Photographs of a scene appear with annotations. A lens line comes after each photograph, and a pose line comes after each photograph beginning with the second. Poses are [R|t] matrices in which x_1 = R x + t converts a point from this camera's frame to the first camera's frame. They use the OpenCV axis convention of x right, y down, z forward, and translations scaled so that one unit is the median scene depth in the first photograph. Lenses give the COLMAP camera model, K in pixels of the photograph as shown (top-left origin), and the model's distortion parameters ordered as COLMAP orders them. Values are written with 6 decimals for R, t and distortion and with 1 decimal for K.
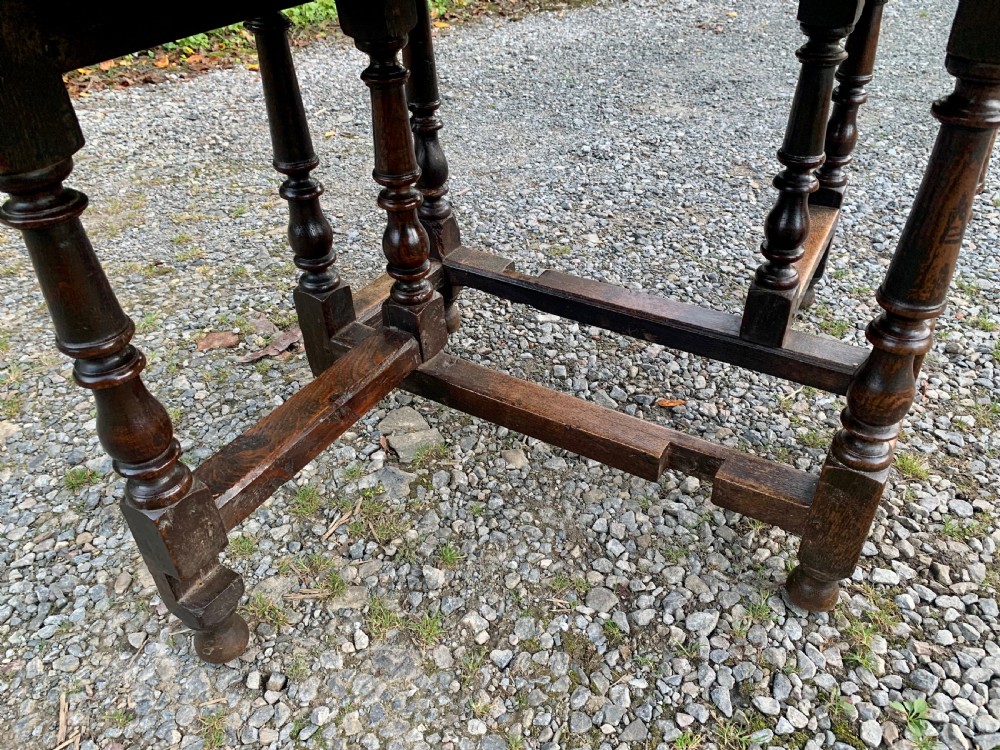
lens RADIAL K [[799.2, 0, 500.0], [0, 799.2, 375.0], [0, 0, 1]] dist [0.014382, -0.007023]
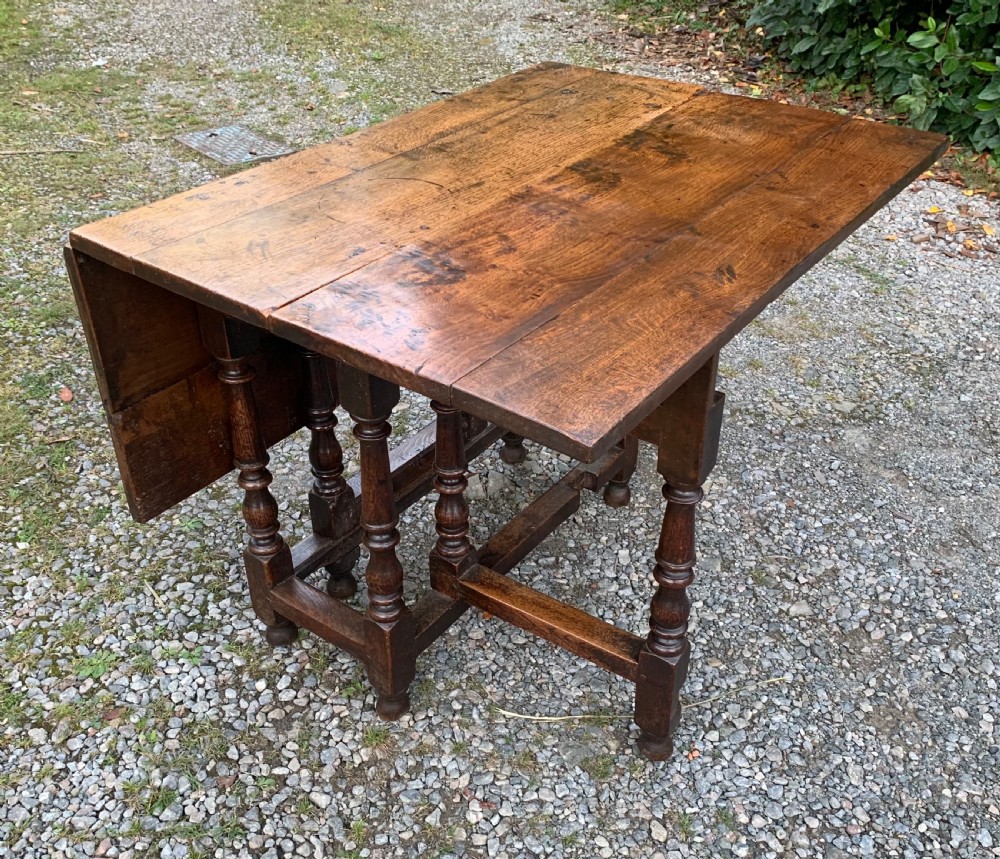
lens RADIAL K [[1027.3, 0, 500.0], [0, 1027.3, 429.5], [0, 0, 1]] dist [0.119983, -0.290810]
pose [[-0.090276, 0.583713, -0.806926, 1.654718], [-0.573955, 0.631656, 0.521139, -1.219370], [0.813895, 0.510186, 0.278002, 0.540144]]
